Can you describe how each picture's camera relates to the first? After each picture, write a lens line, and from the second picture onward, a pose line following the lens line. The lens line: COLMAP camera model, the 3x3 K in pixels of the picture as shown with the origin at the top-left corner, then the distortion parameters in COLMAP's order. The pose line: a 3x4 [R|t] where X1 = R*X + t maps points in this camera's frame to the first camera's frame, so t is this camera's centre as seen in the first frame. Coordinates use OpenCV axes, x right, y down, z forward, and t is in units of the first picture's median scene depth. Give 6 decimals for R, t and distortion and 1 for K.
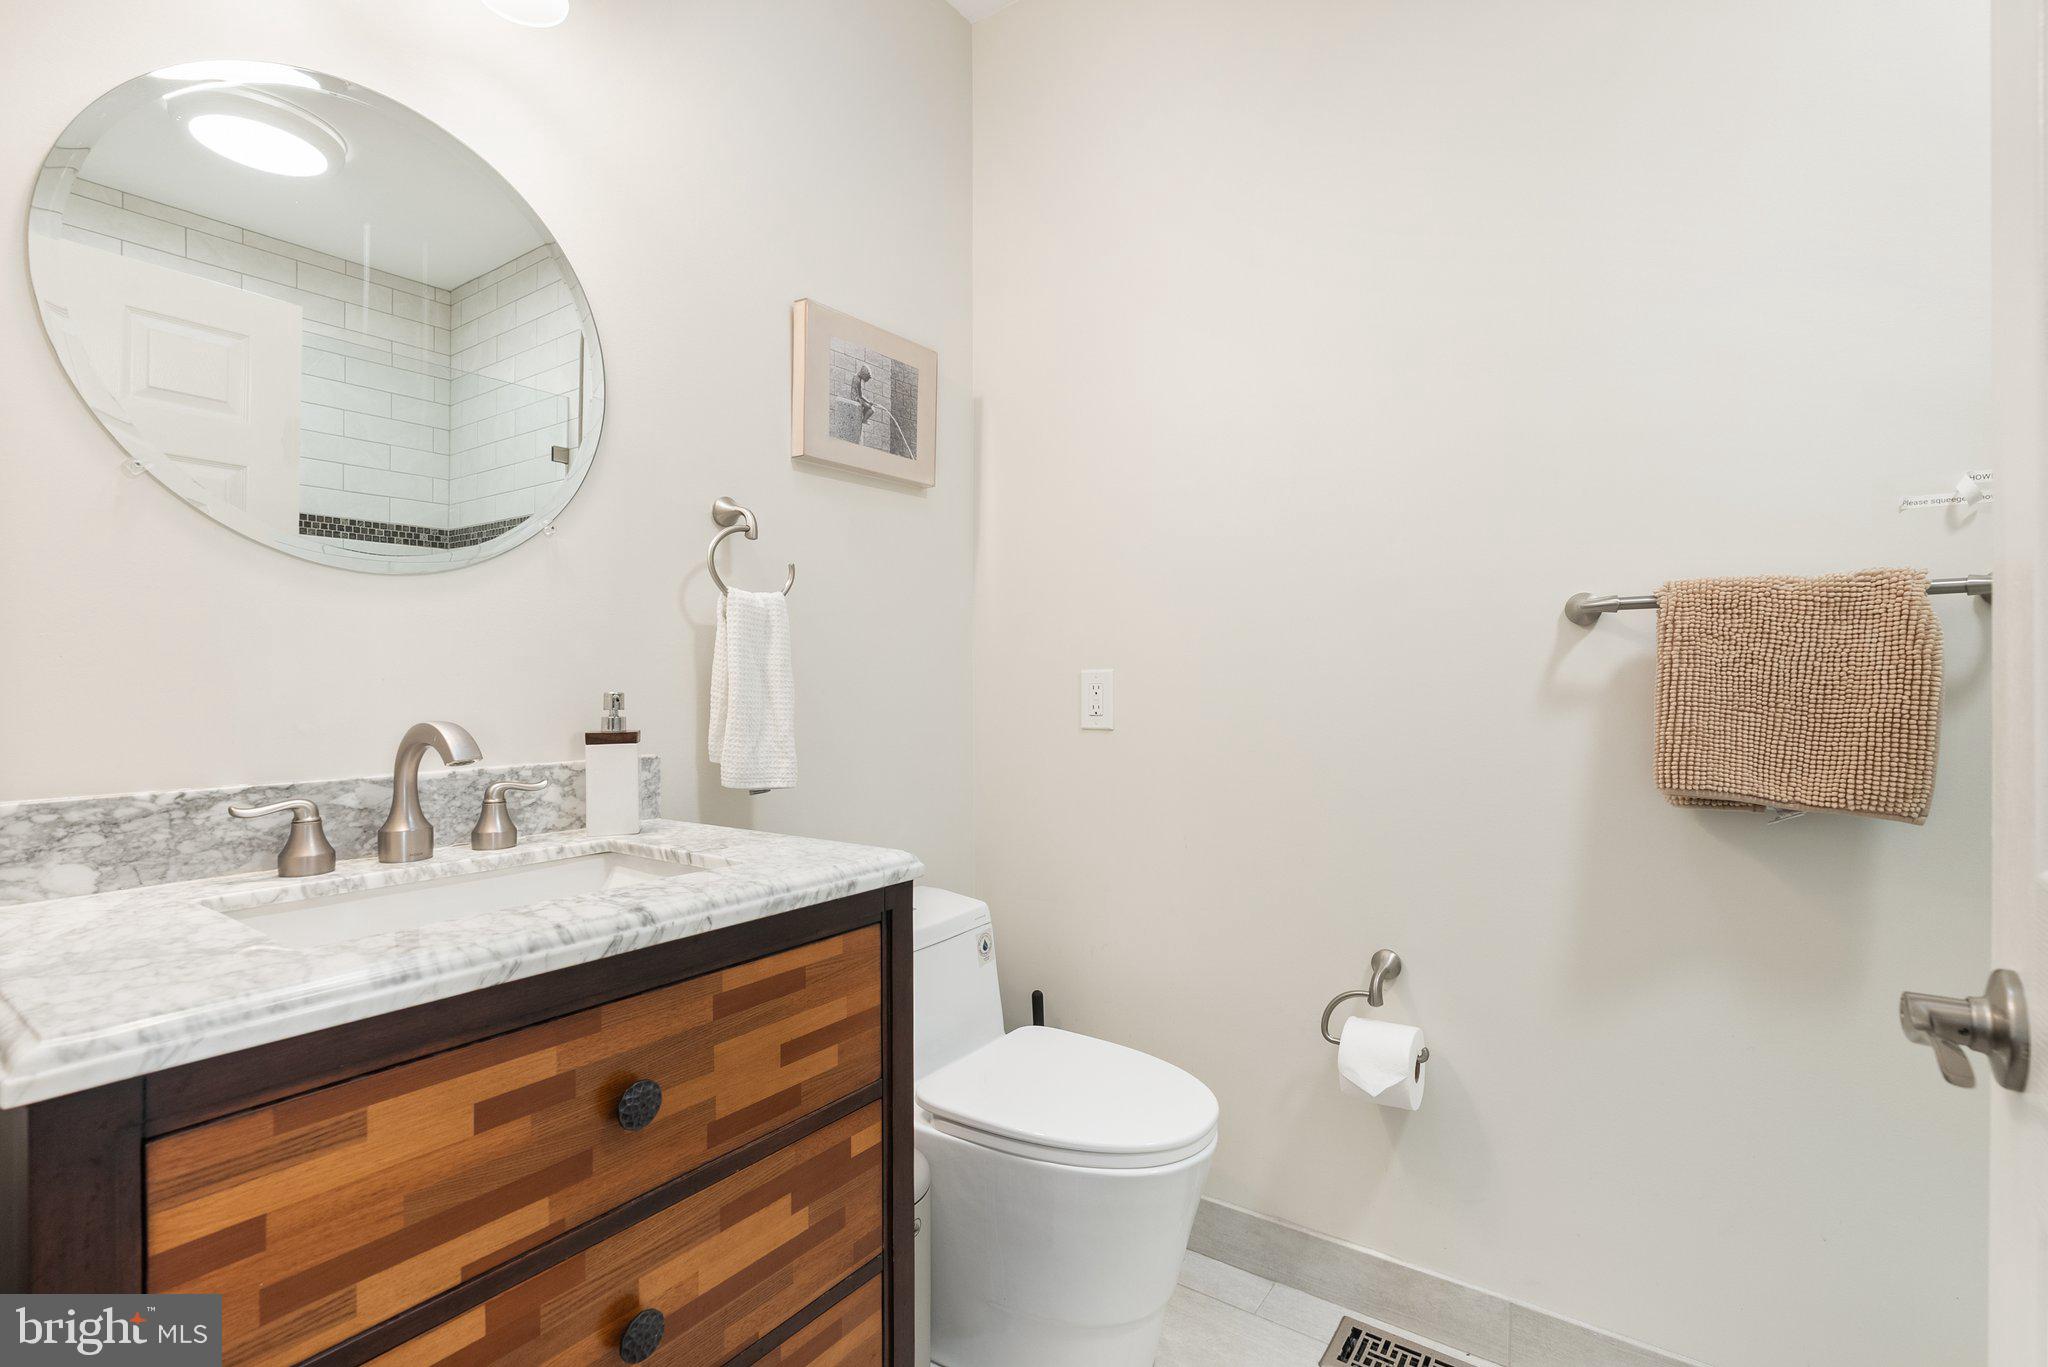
lens RADIAL K [[934.7, 0, 1031.7], [0, 934.7, 682.3], [0, 0, 1]] dist [-0.001990, -0.000071]
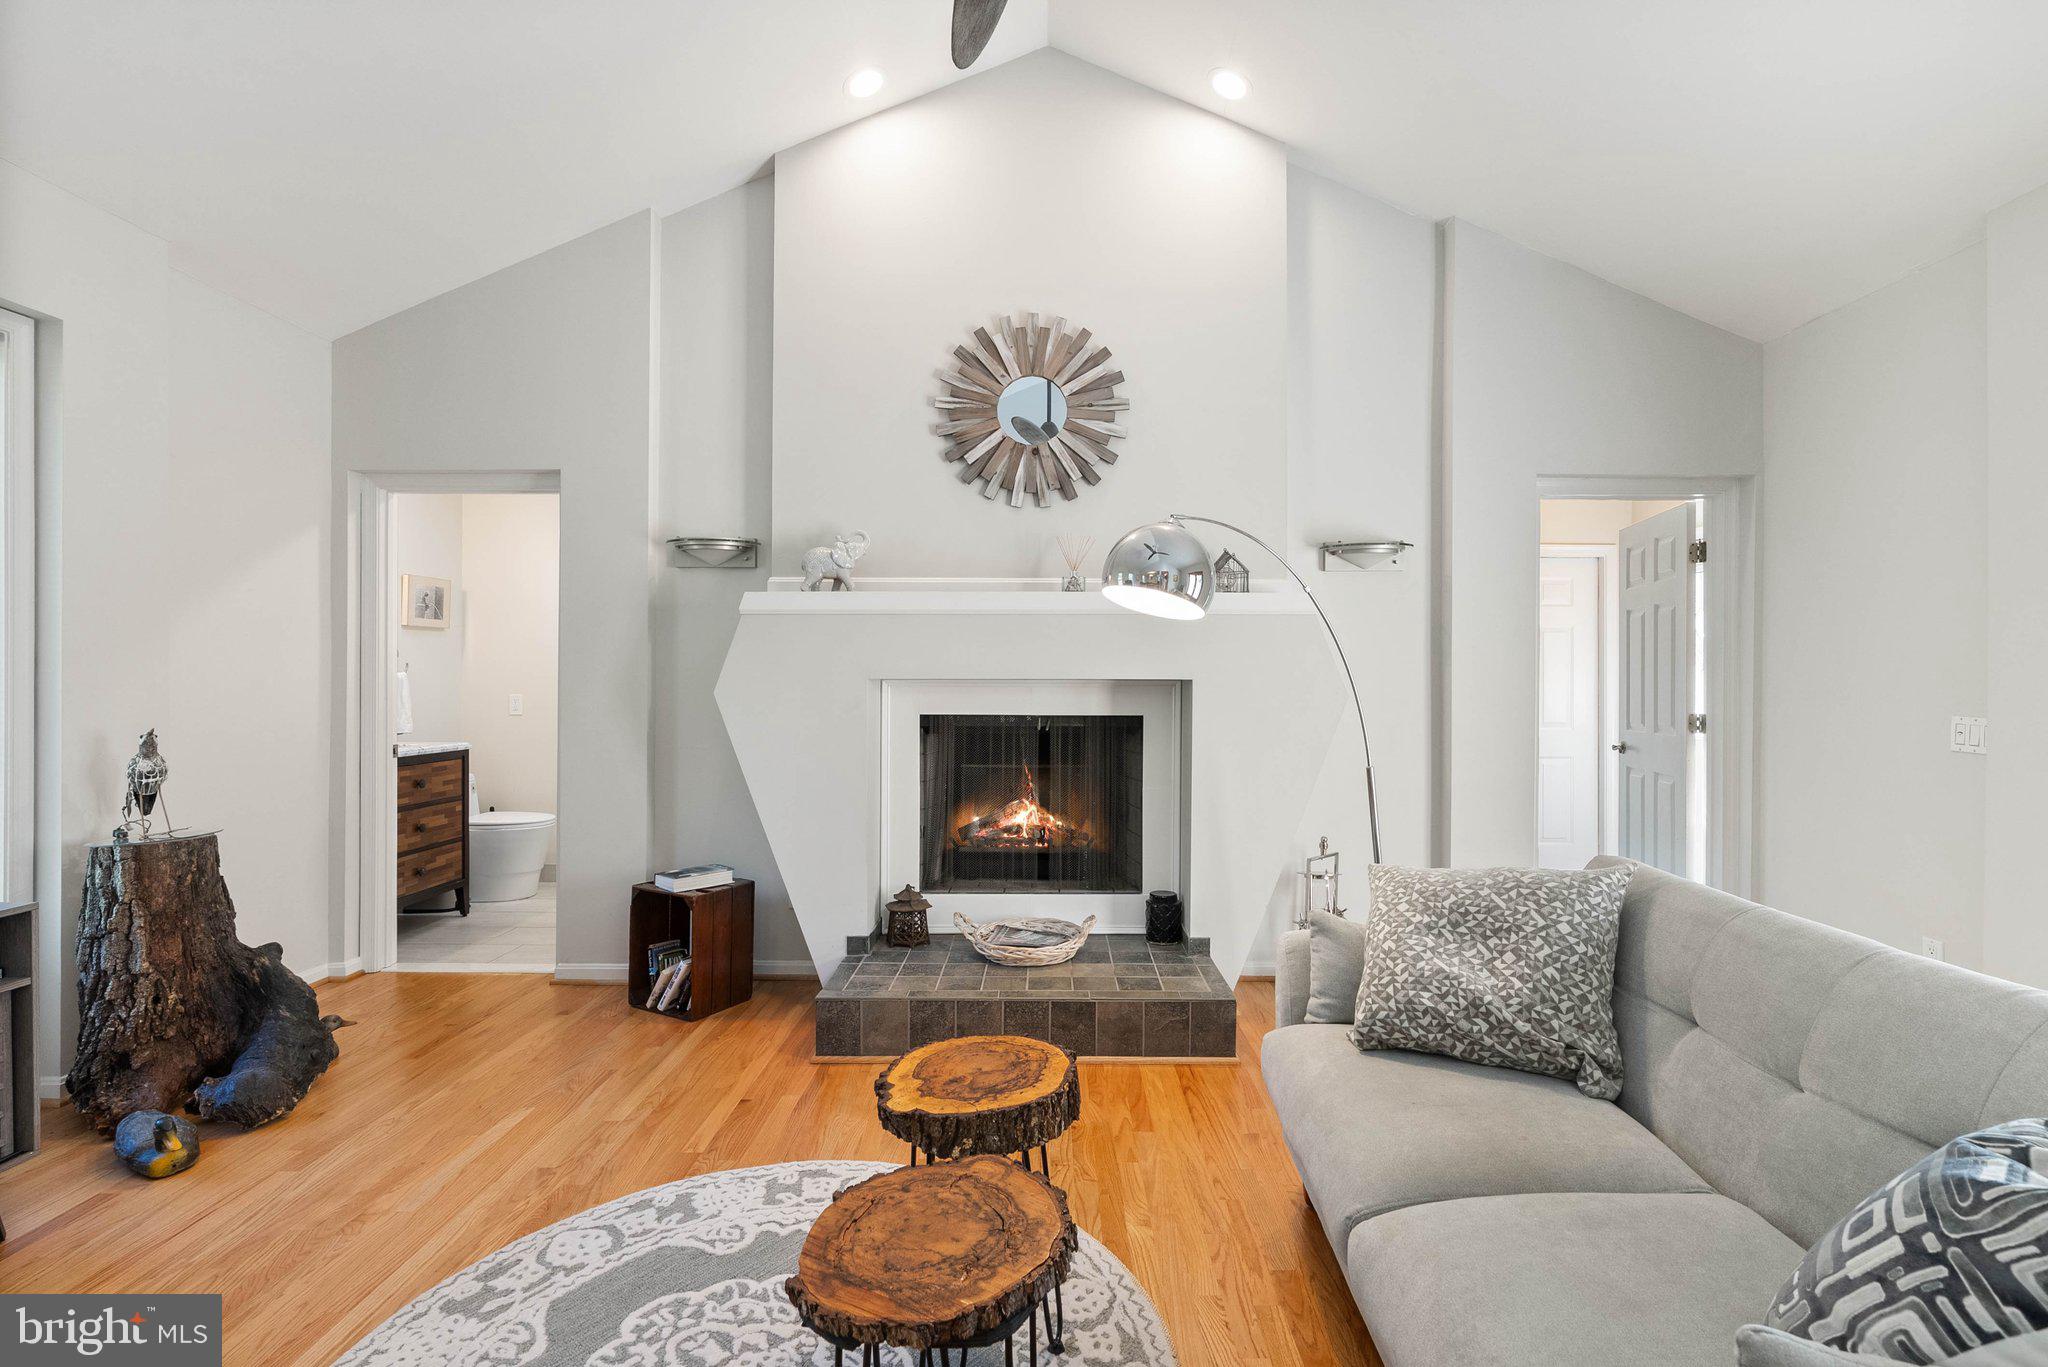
lens RADIAL K [[934.7, 0, 1031.7], [0, 934.7, 682.3], [0, 0, 1]] dist [-0.001990, -0.000071]
pose [[0.824630, 0.002036, 0.565668, -0.422777], [-0.006054, 0.999968, 0.005226, -0.124739], [-0.565640, -0.007734, 0.824616, -3.913738]]
